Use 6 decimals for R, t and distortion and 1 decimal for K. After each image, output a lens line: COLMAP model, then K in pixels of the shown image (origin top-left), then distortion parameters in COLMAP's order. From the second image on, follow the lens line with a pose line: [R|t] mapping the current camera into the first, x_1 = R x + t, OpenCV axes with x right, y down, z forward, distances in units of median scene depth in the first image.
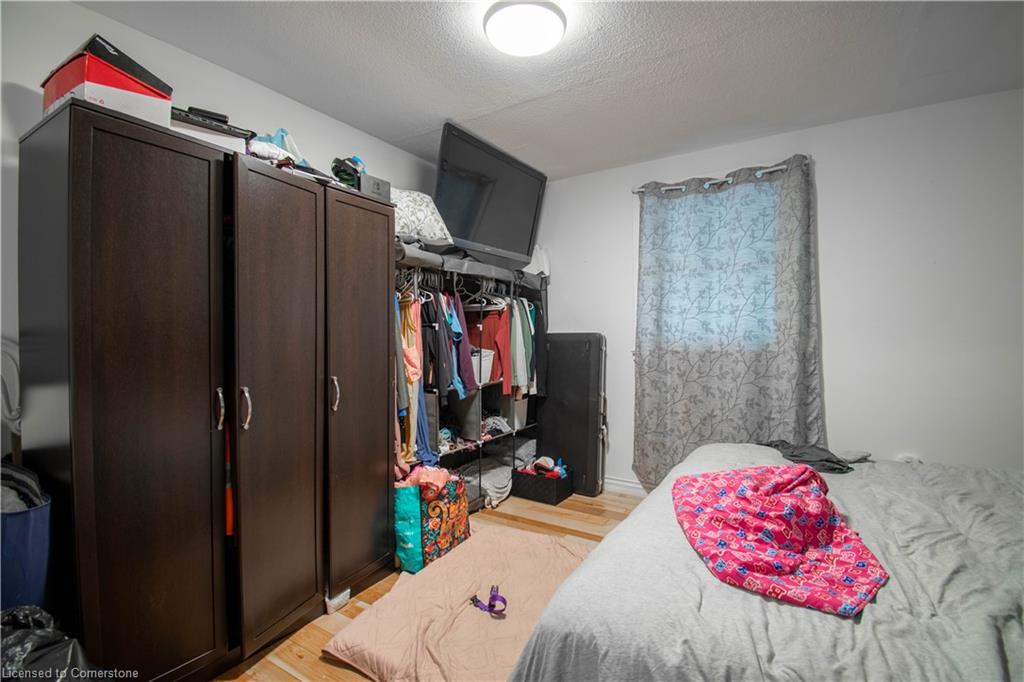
lens RADIAL K [[455.1, 0, 515.2], [0, 455.1, 342.1], [0, 0, 1]] dist [0.017325, -0.023872]
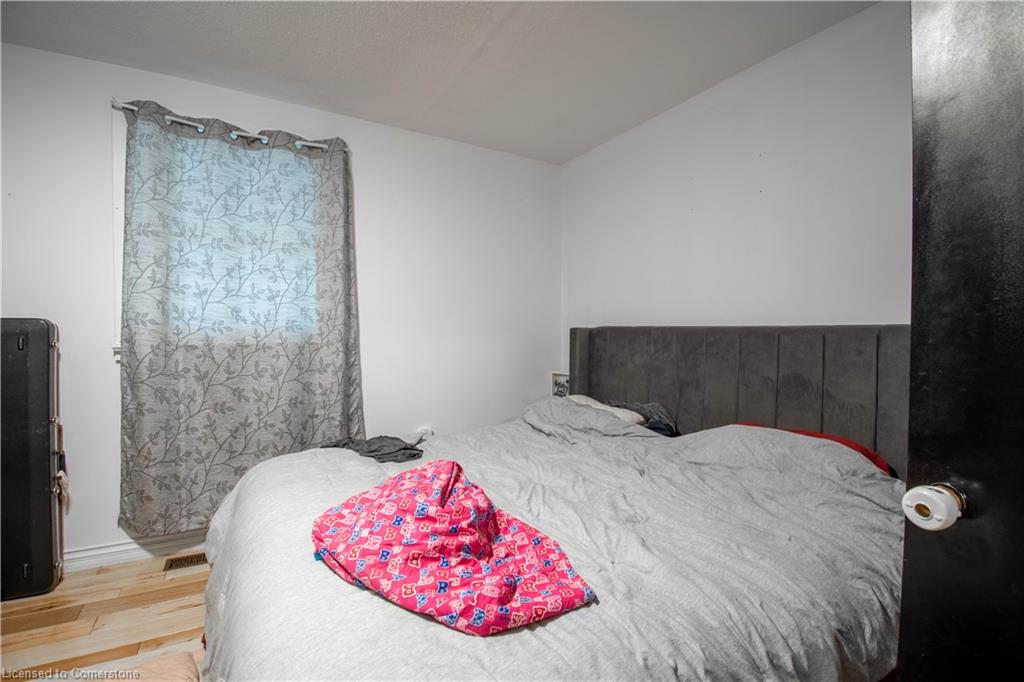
lens RADIAL K [[455.1, 0, 515.2], [0, 455.1, 342.1], [0, 0, 1]] dist [0.017325, -0.023872]
pose [[0.449451, -0.019816, 0.893085, -0.078551], [0.003696, 0.999787, 0.020324, 0.000576], [-0.893297, -0.005833, 0.449429, 0.220195]]
